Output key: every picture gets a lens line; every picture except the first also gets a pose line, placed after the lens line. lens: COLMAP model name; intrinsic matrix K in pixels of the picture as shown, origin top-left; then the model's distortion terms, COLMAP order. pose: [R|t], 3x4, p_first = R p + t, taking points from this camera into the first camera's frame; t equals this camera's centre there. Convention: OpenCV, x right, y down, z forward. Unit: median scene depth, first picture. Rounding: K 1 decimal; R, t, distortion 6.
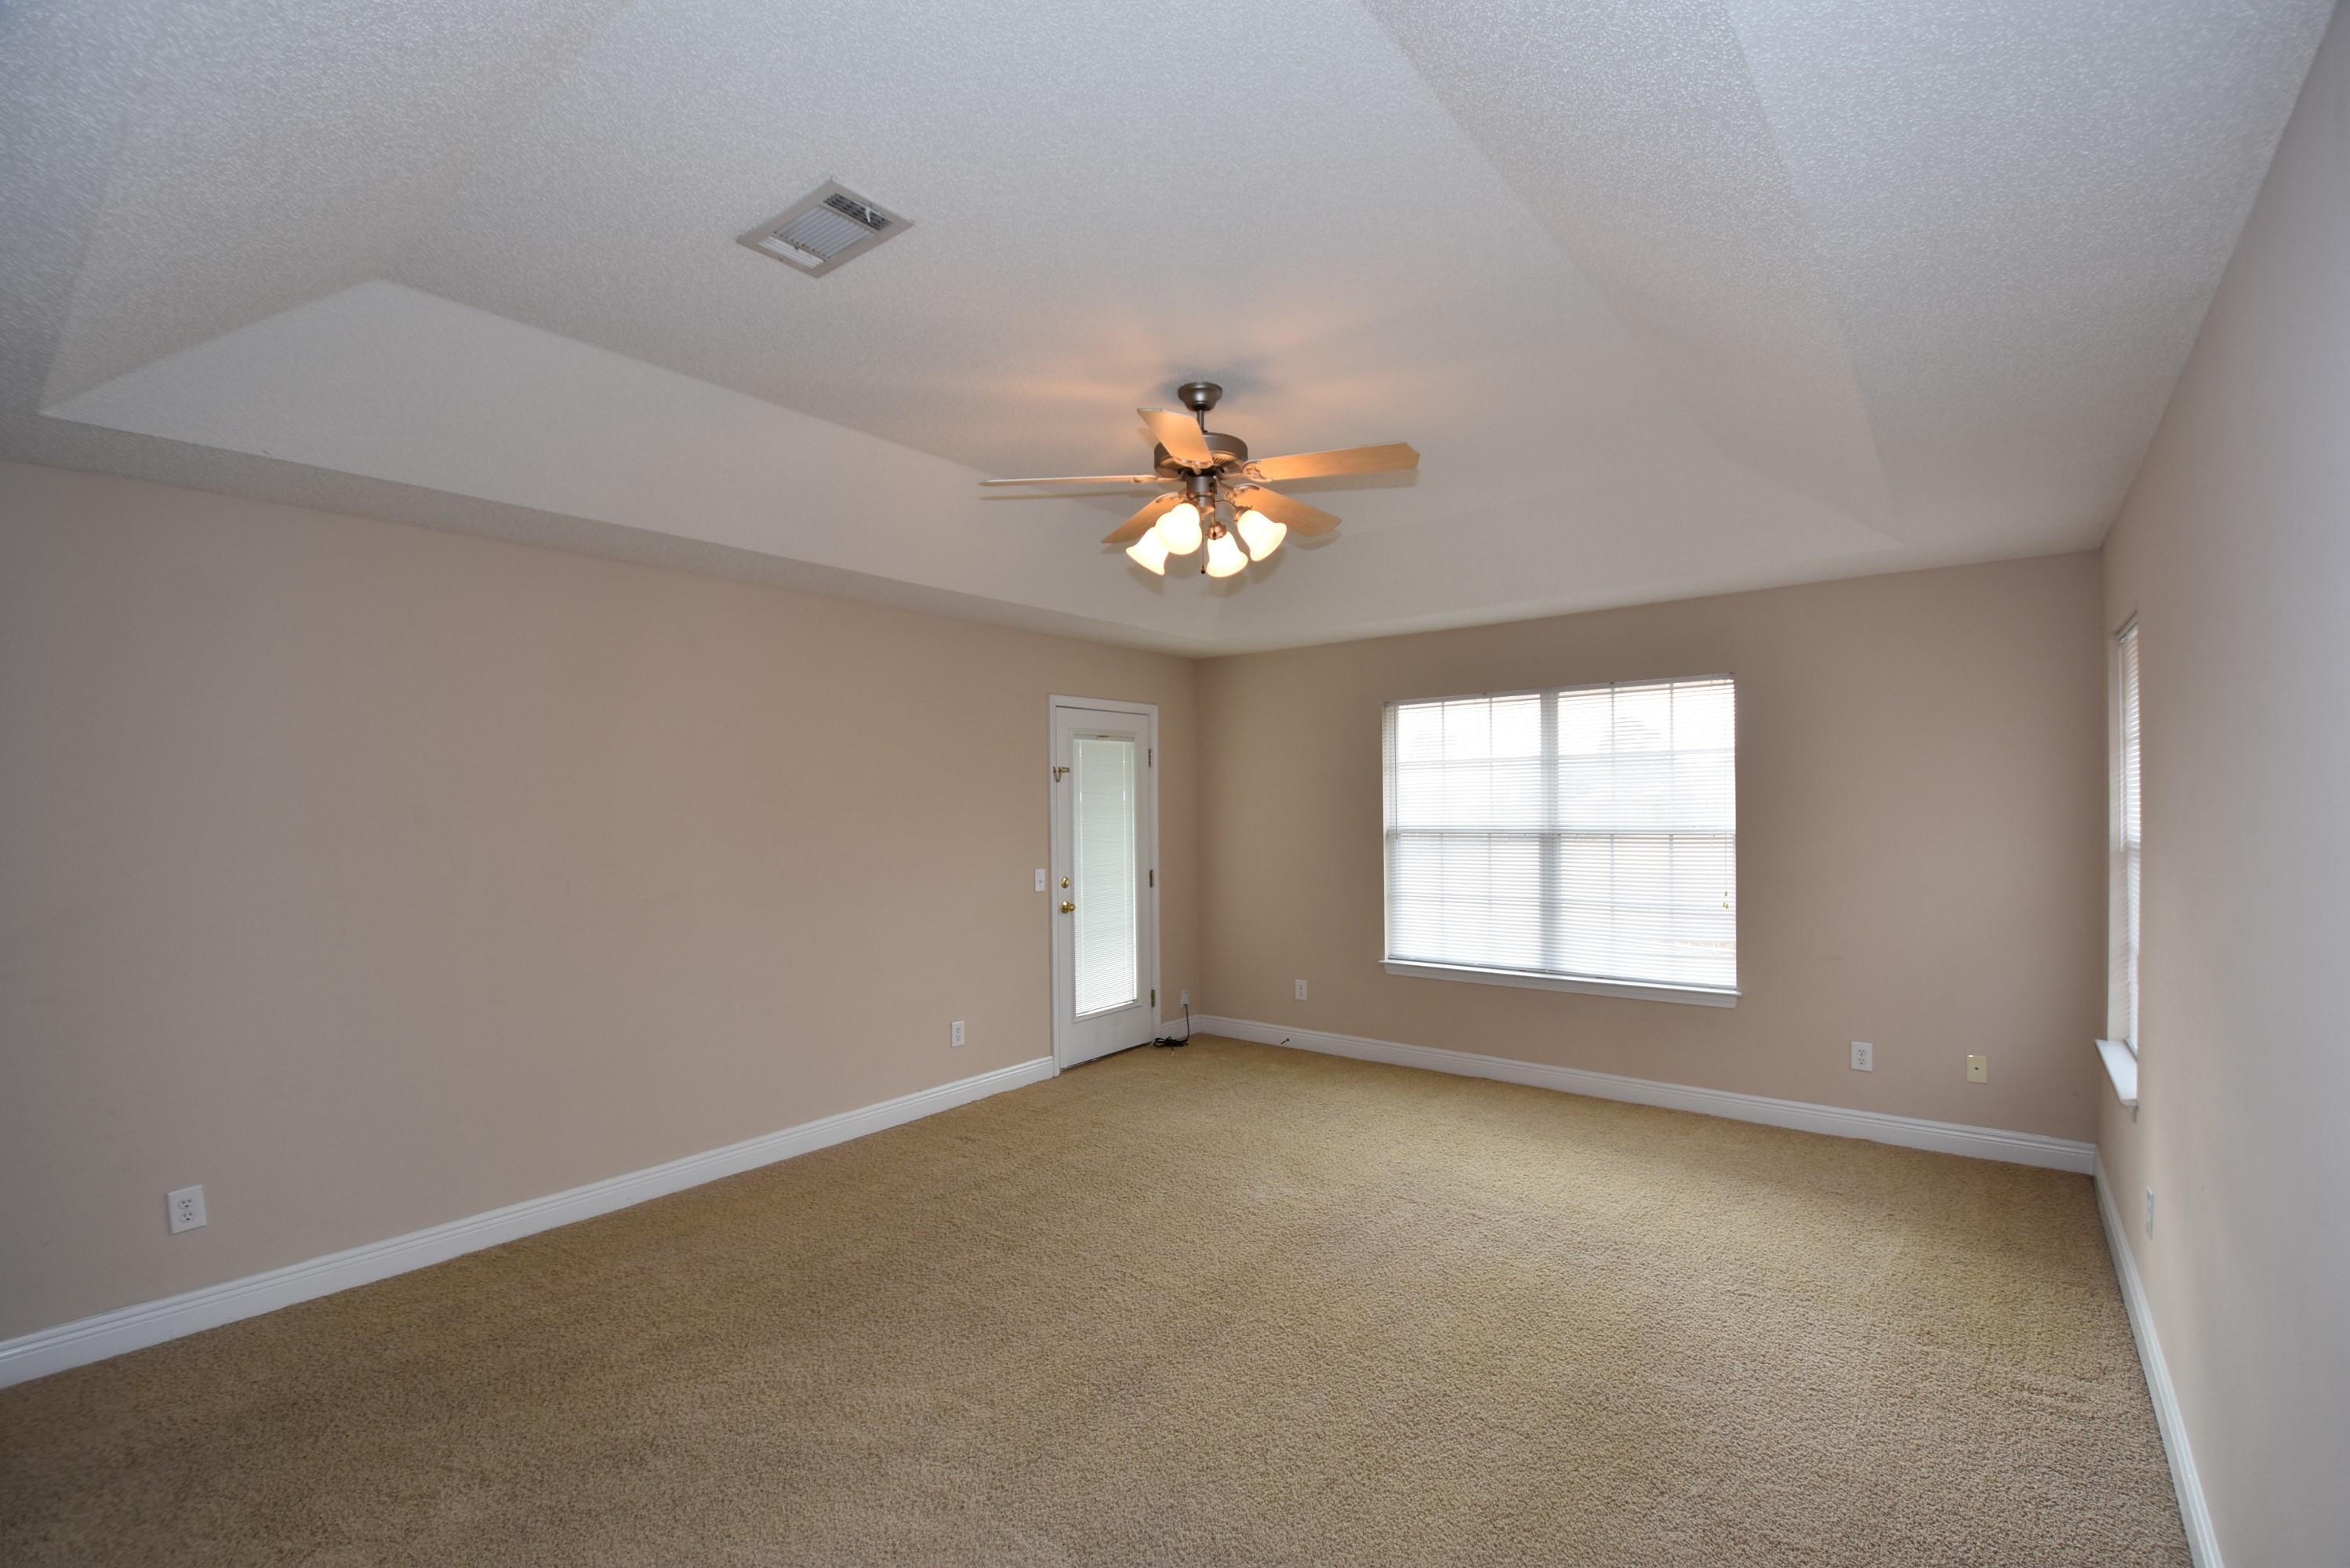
lens RADIAL K [[1034.9, 0, 1182.2], [0, 1034.9, 806.0], [0, 0, 1]] dist [0.031014, -0.023948]
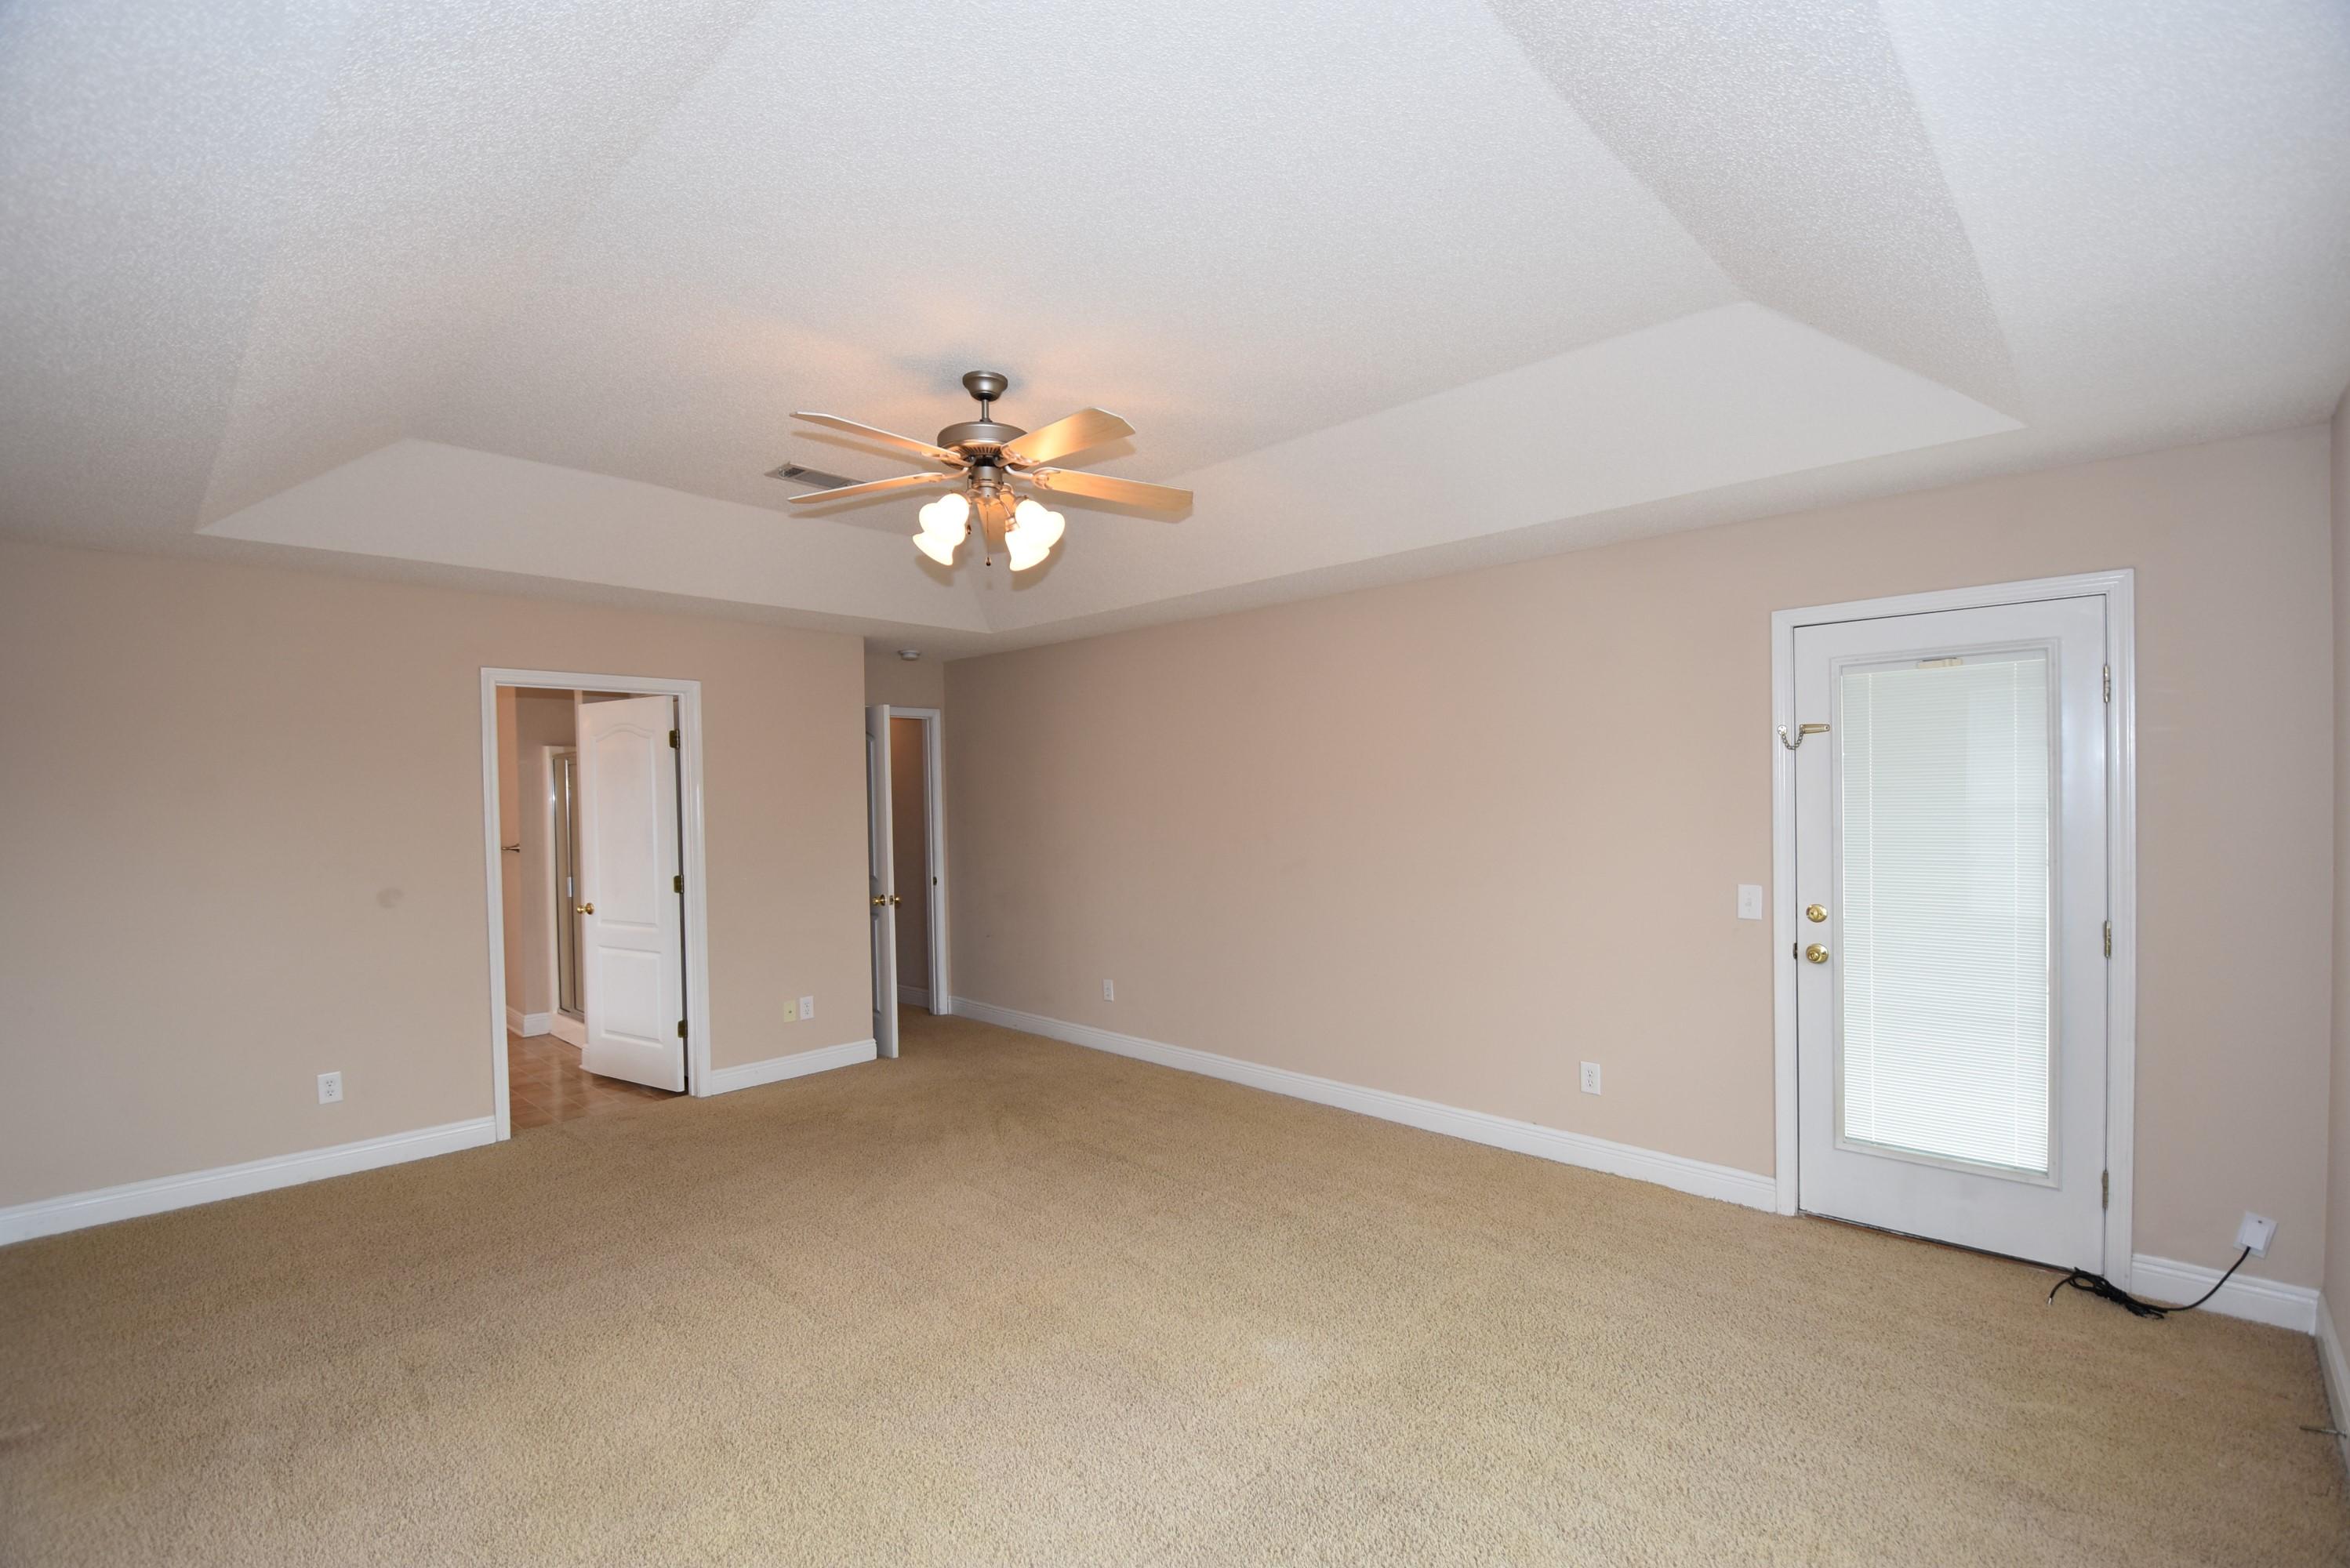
lens RADIAL K [[1029.8, 0, 1186.5], [0, 1029.8, 802.6], [0, 0, 1]] dist [0.010417, -0.022111]
pose [[-0.098445, 0.015004, -0.995029, 0.544580], [0.007643, 0.999868, 0.014321, -0.002458], [0.995113, -0.006196, -0.098547, 0.716766]]
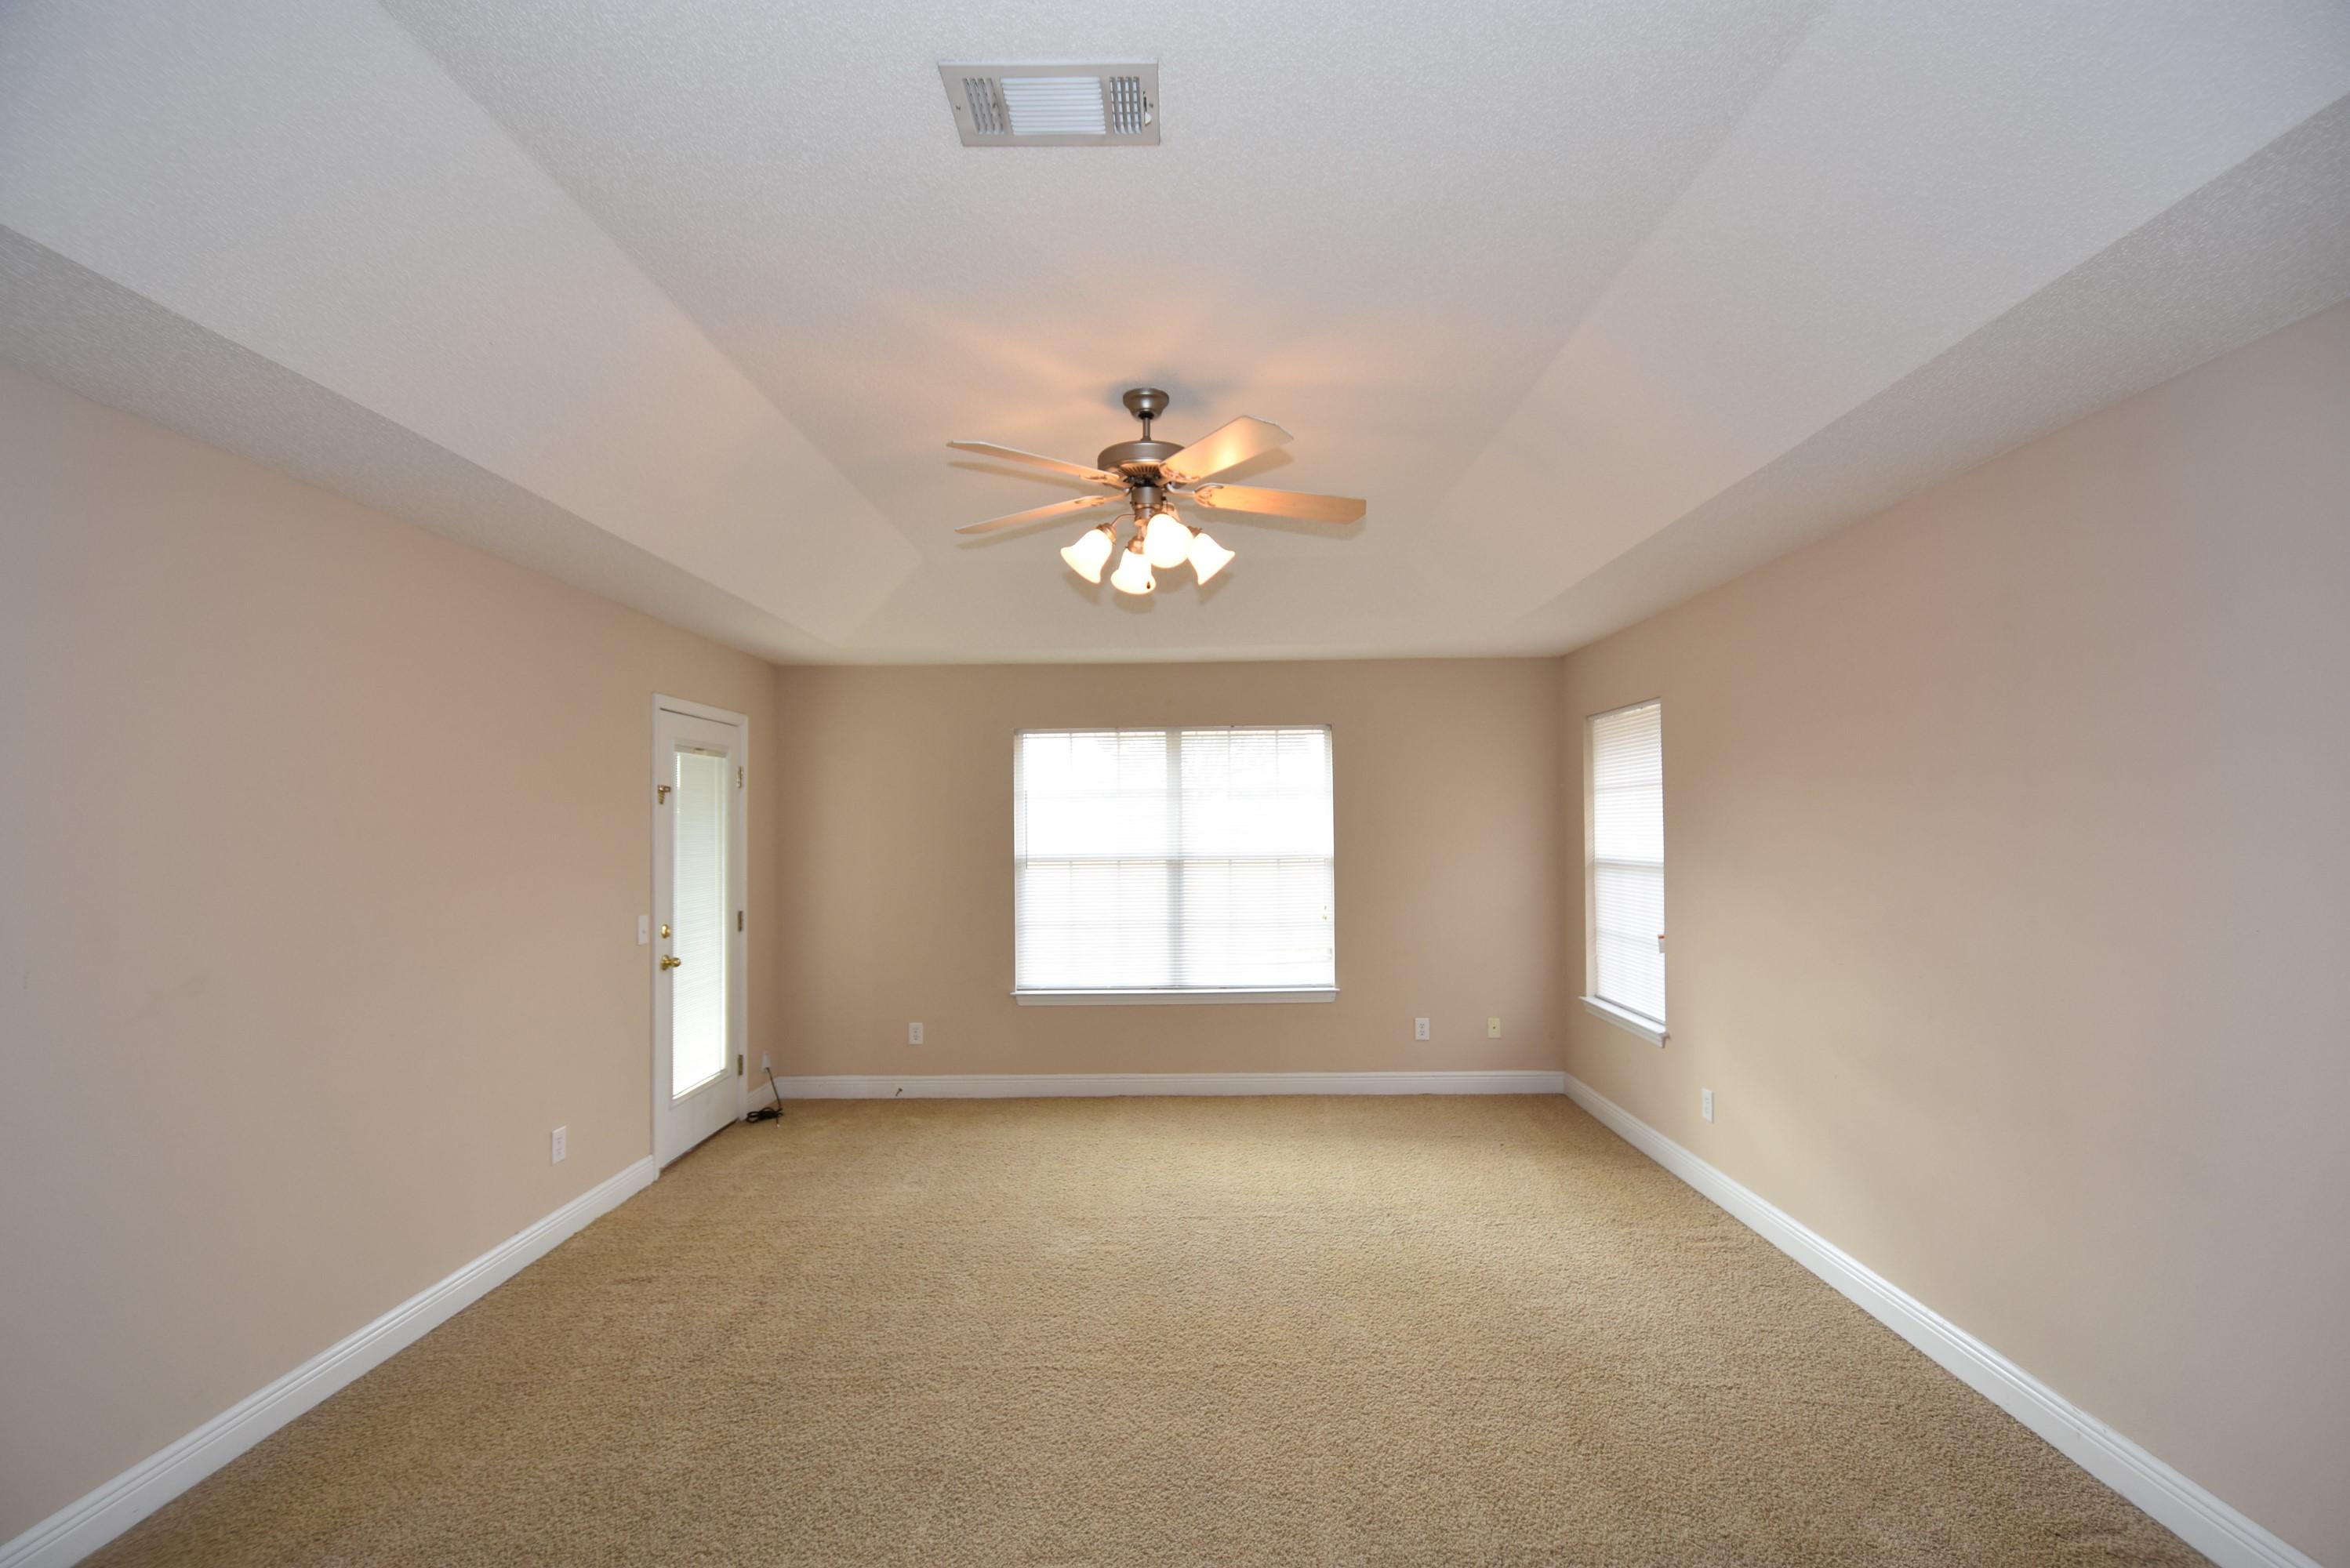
lens RADIAL K [[1034.9, 0, 1182.2], [0, 1034.9, 806.0], [0, 0, 1]] dist [0.031014, -0.023948]
pose [[0.793059, 0.016741, 0.608915, -0.296526], [0.000722, 0.999596, -0.028424, 0.001059], [-0.609145, 0.022981, 0.792726, 0.130134]]
